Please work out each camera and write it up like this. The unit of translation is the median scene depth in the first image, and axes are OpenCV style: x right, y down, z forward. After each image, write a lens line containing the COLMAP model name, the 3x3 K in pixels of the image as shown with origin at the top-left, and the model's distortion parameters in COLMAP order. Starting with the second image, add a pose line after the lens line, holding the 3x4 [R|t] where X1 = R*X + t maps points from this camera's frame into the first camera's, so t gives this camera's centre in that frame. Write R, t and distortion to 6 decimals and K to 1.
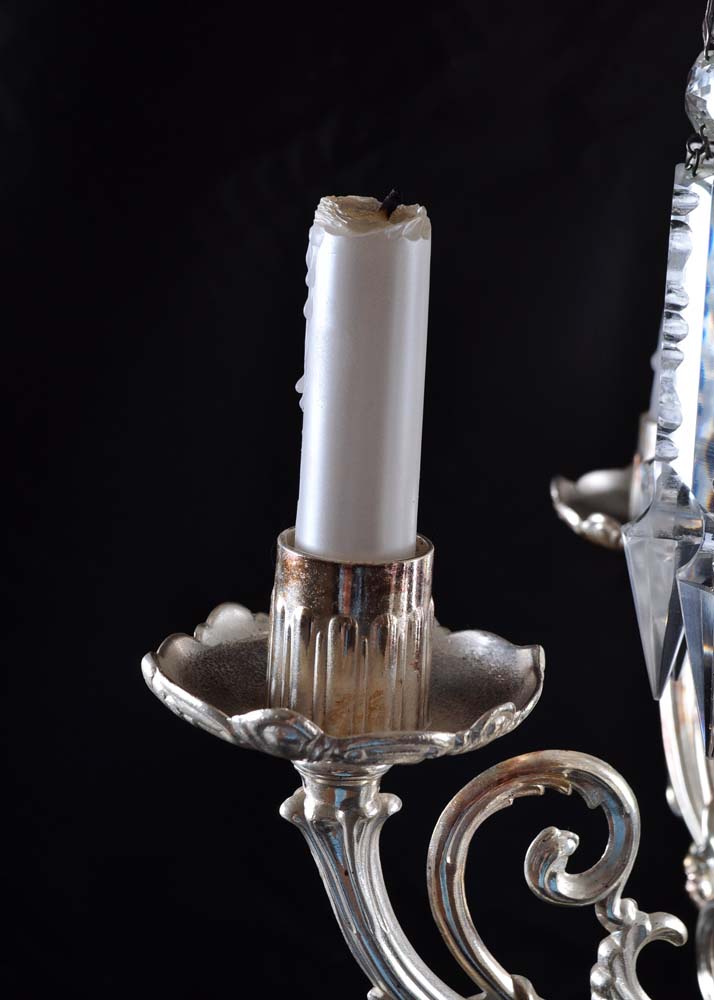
lens RADIAL K [[1561.9, 0, 357.0], [0, 1561.9, 500.0], [0, 0, 1]] dist [0.002057, -0.177795]
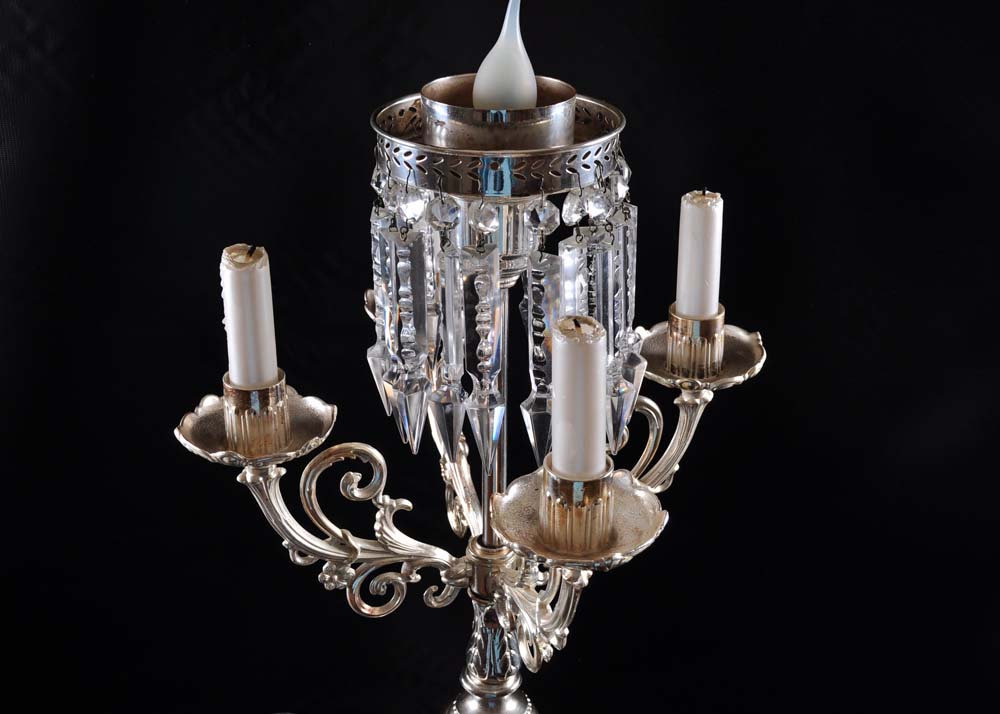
lens RADIAL K [[1274.5, 0, 500.0], [0, 1274.5, 357.0], [0, 0, 1]] dist [-0.012166, -0.007377]
pose [[0.990325, -0.093900, 0.102172, 0.176633], [0.072007, 0.977131, 0.200077, -0.369043], [-0.118622, -0.190784, 0.974438, -1.002744]]
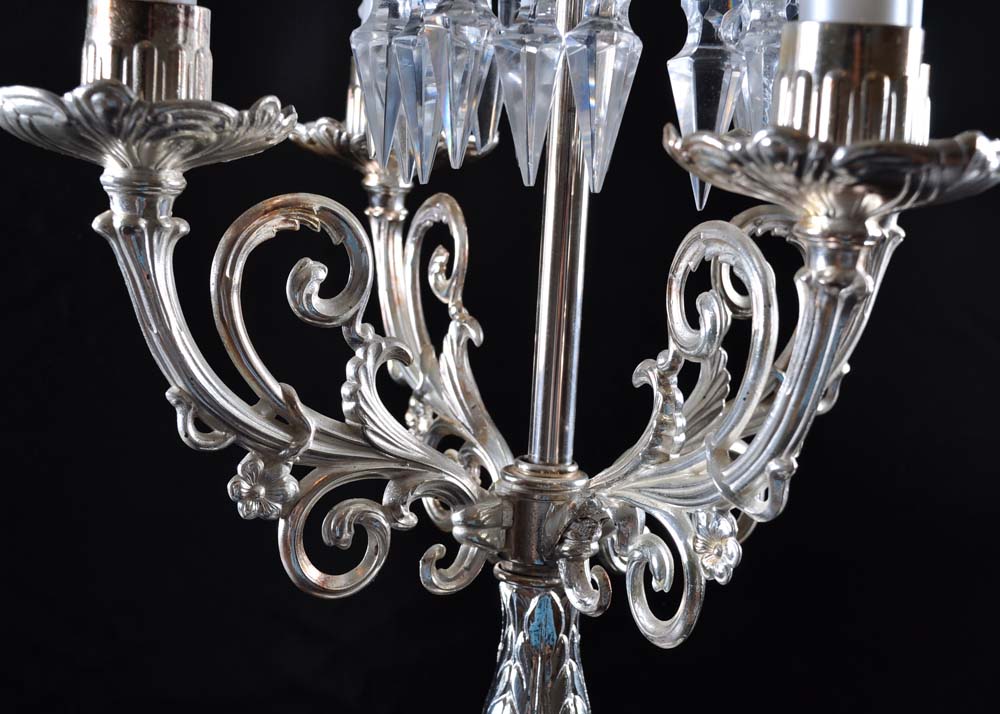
lens RADIAL K [[1561.9, 0, 500.0], [0, 1561.9, 357.0], [0, 0, 1]] dist [0.002057, -0.177795]
pose [[0.957159, -0.029245, 0.288084, -0.098796], [0.060926, 0.992955, -0.101628, 0.442967], [-0.283082, 0.114826, 0.952197, -0.271373]]
